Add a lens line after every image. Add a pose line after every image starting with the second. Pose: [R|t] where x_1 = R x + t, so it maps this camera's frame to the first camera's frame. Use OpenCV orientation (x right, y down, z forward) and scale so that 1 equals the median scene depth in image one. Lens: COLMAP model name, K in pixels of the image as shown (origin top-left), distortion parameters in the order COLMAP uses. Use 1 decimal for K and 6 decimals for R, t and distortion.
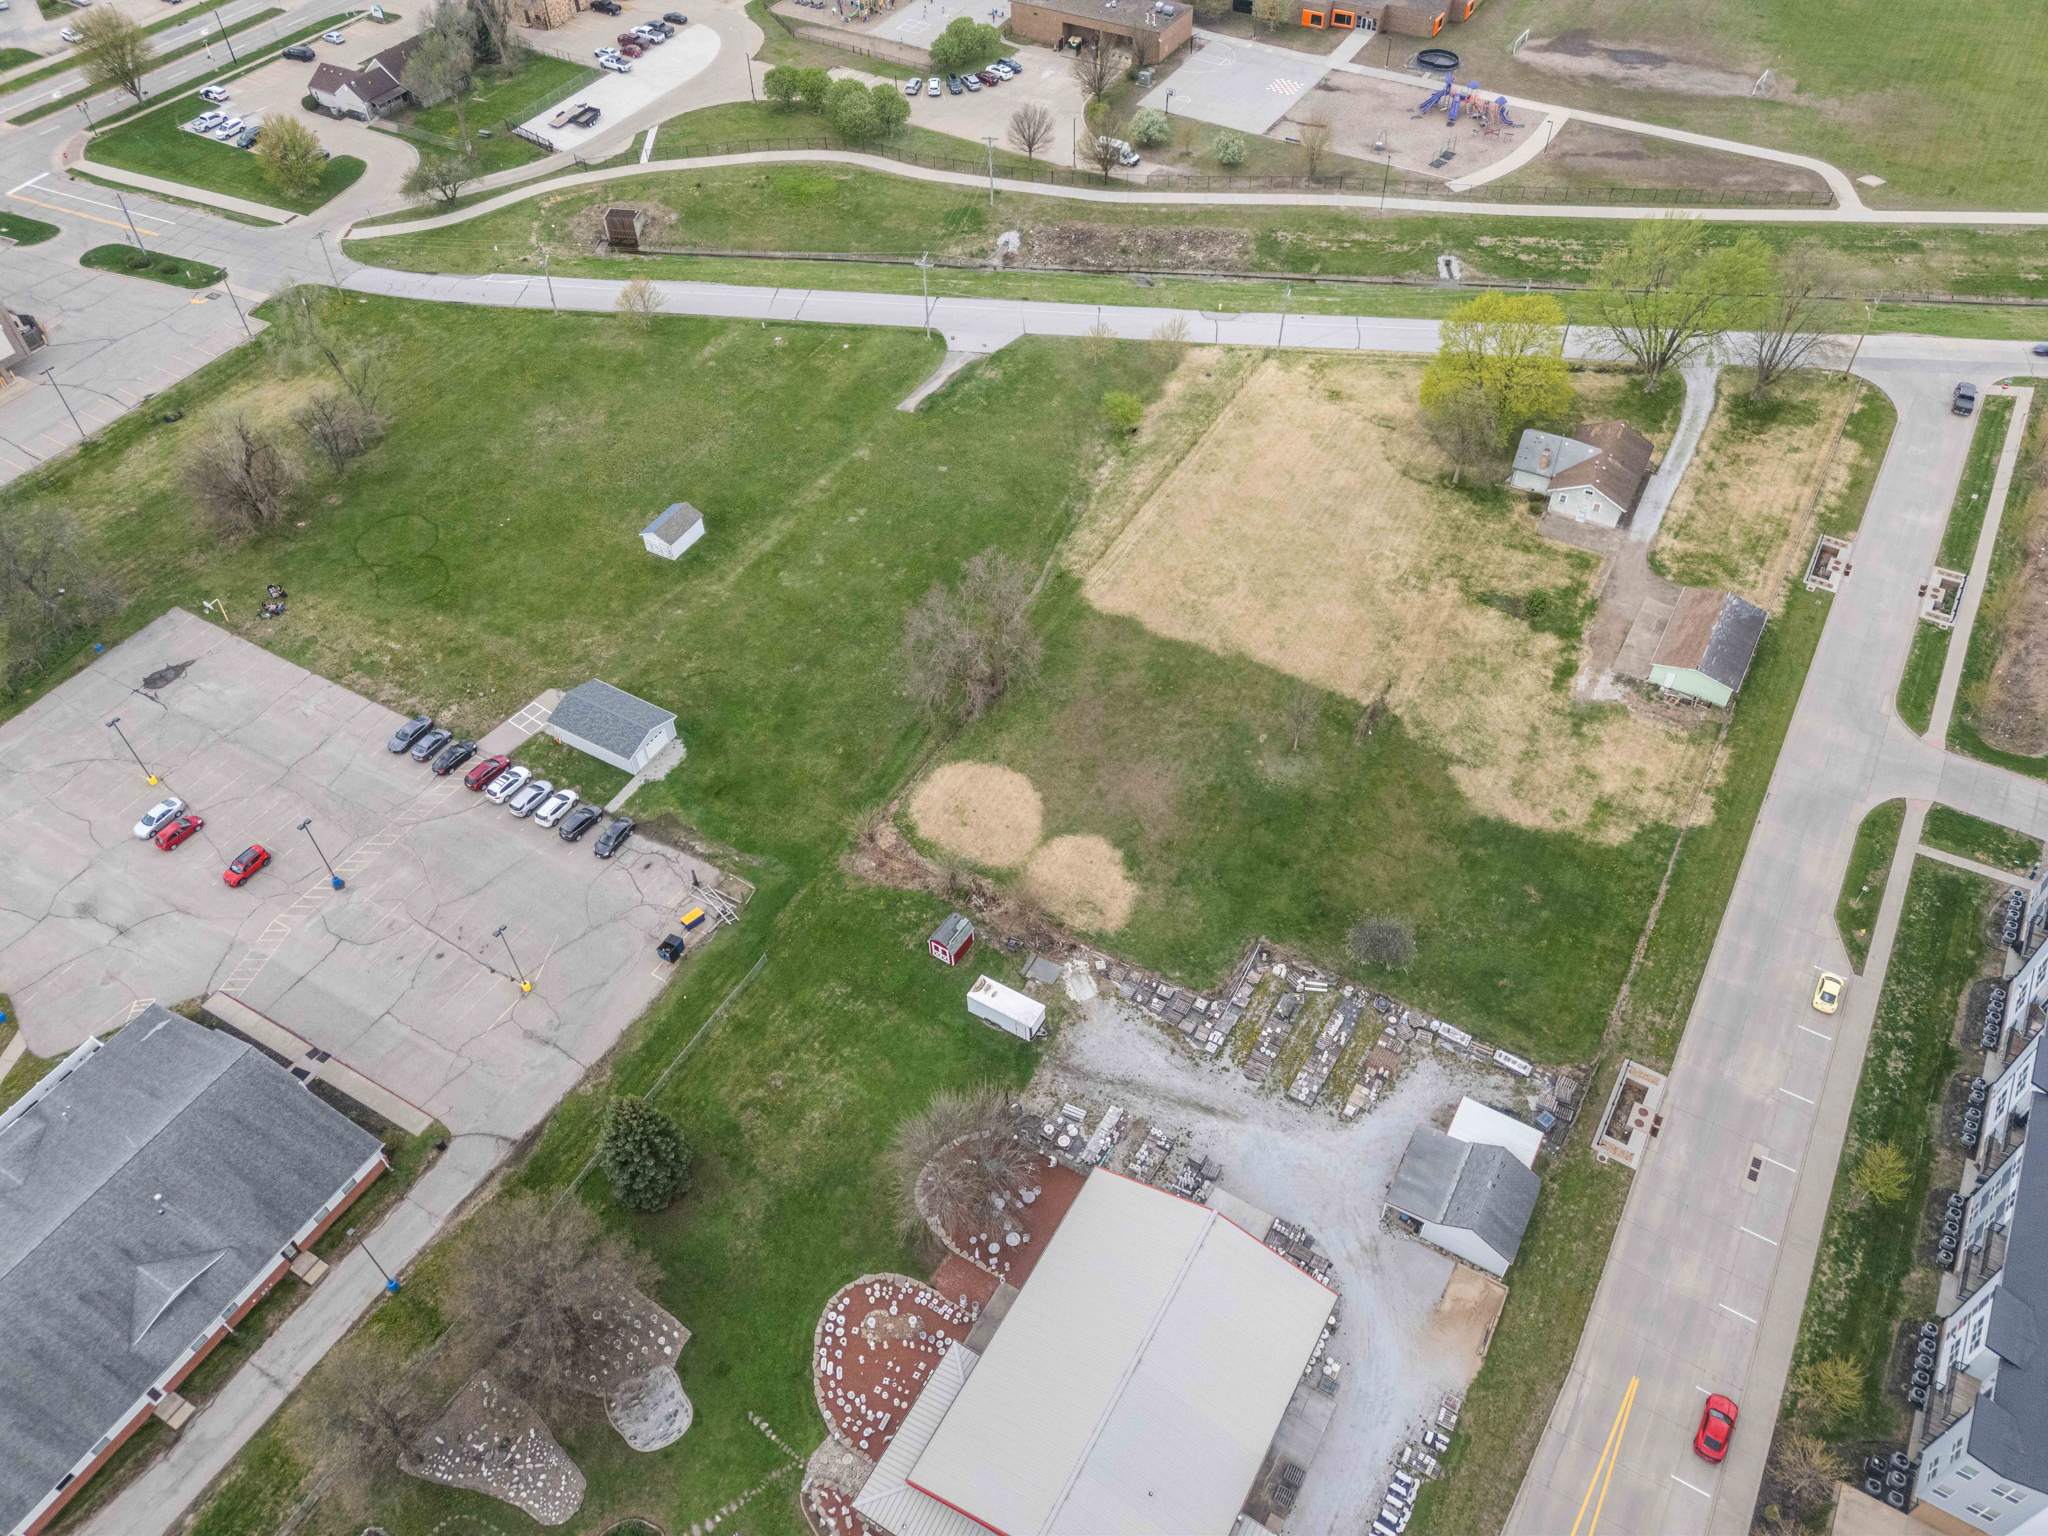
lens RADIAL K [[1500.7, 0, 1034.2], [0, 1500.7, 757.3], [0, 0, 1]] dist [0.075873, -0.070657]
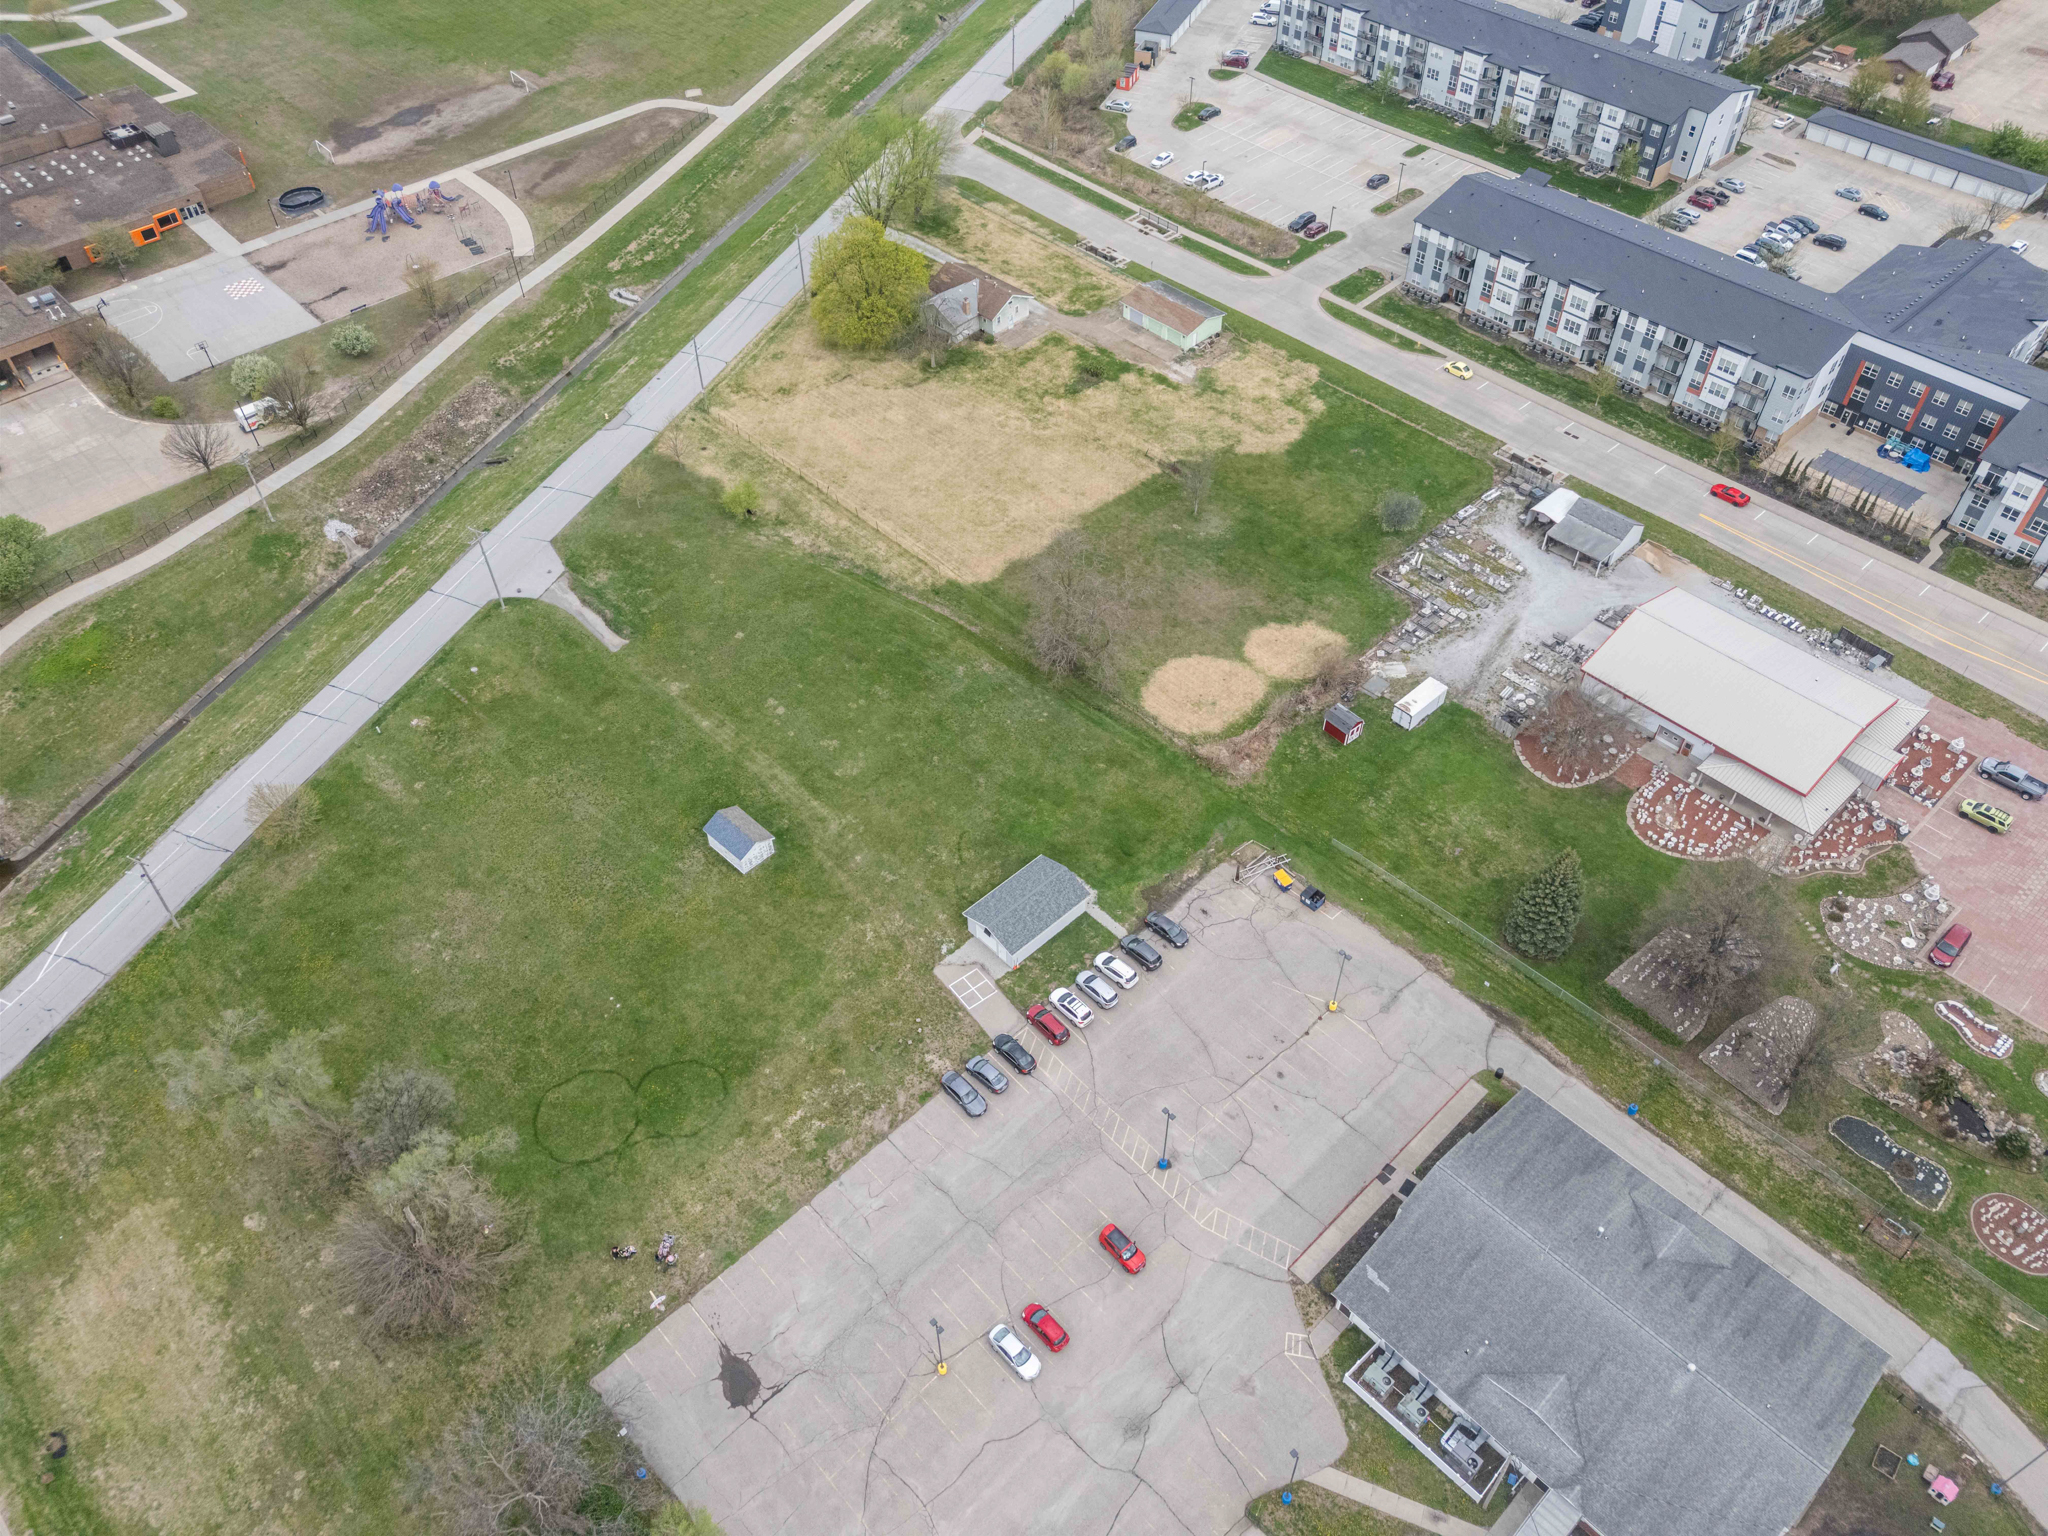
lens RADIAL K [[1500.7, 0, 1026.5], [0, 1500.7, 757.2], [0, 0, 1]] dist [0.075873, -0.070657]
pose [[0.277473, -0.691418, 0.667046, -0.782974], [0.708157, 0.616395, 0.344342, -0.380781], [-0.649248, 0.376828, 0.660665, 0.291630]]
